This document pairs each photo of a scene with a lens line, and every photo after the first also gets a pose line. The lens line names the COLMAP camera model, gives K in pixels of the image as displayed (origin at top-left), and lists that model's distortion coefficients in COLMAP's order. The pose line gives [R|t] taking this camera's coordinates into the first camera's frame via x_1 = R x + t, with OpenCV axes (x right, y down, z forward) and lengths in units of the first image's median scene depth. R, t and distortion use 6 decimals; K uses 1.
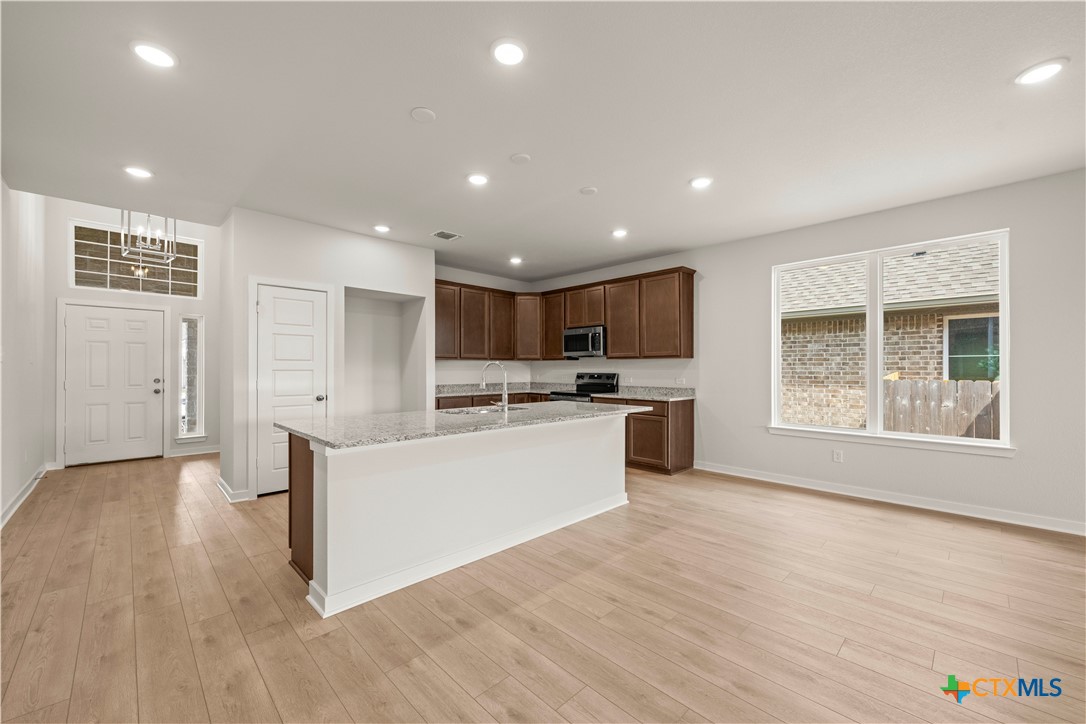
lens RADIAL K [[427.2, 0, 546.5], [0, 427.2, 369.8], [0, 0, 1]] dist [-0.000854, 0.000112]
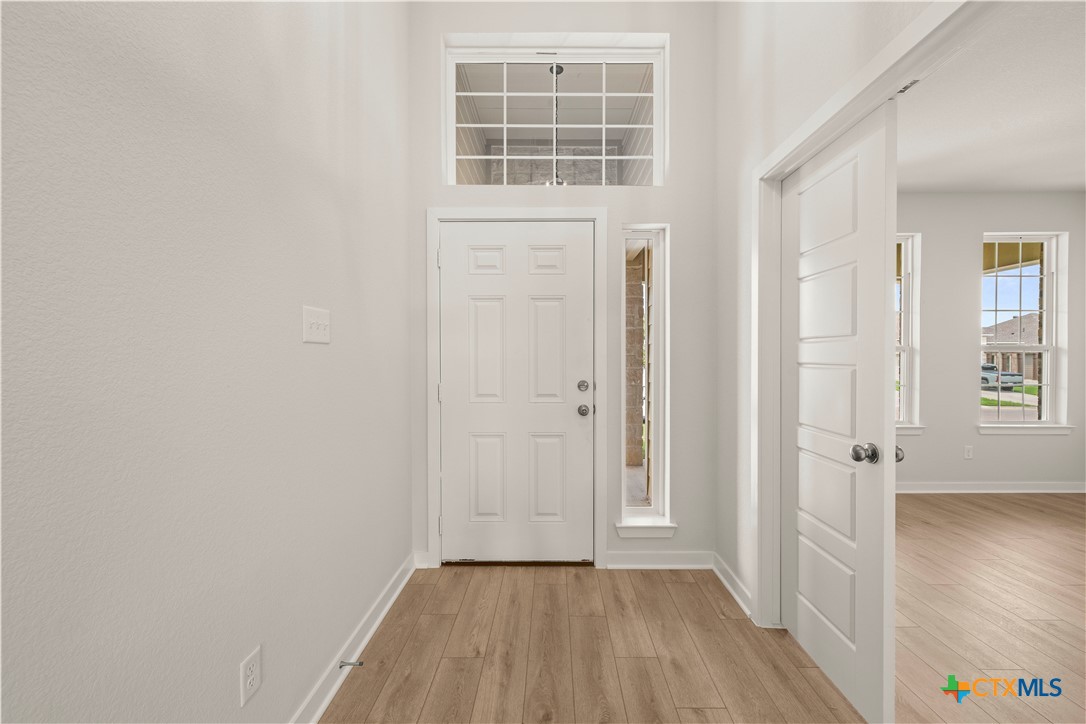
lens RADIAL K [[432.2, 0, 548.0], [0, 432.2, 368.8], [0, 0, 1]] dist [-0.002167, -0.000057]
pose [[0.705383, 0.016471, -0.708635, -0.679905], [0.003735, 0.999630, 0.026953, -0.003107], [0.708817, -0.021659, 0.705060, 0.723120]]
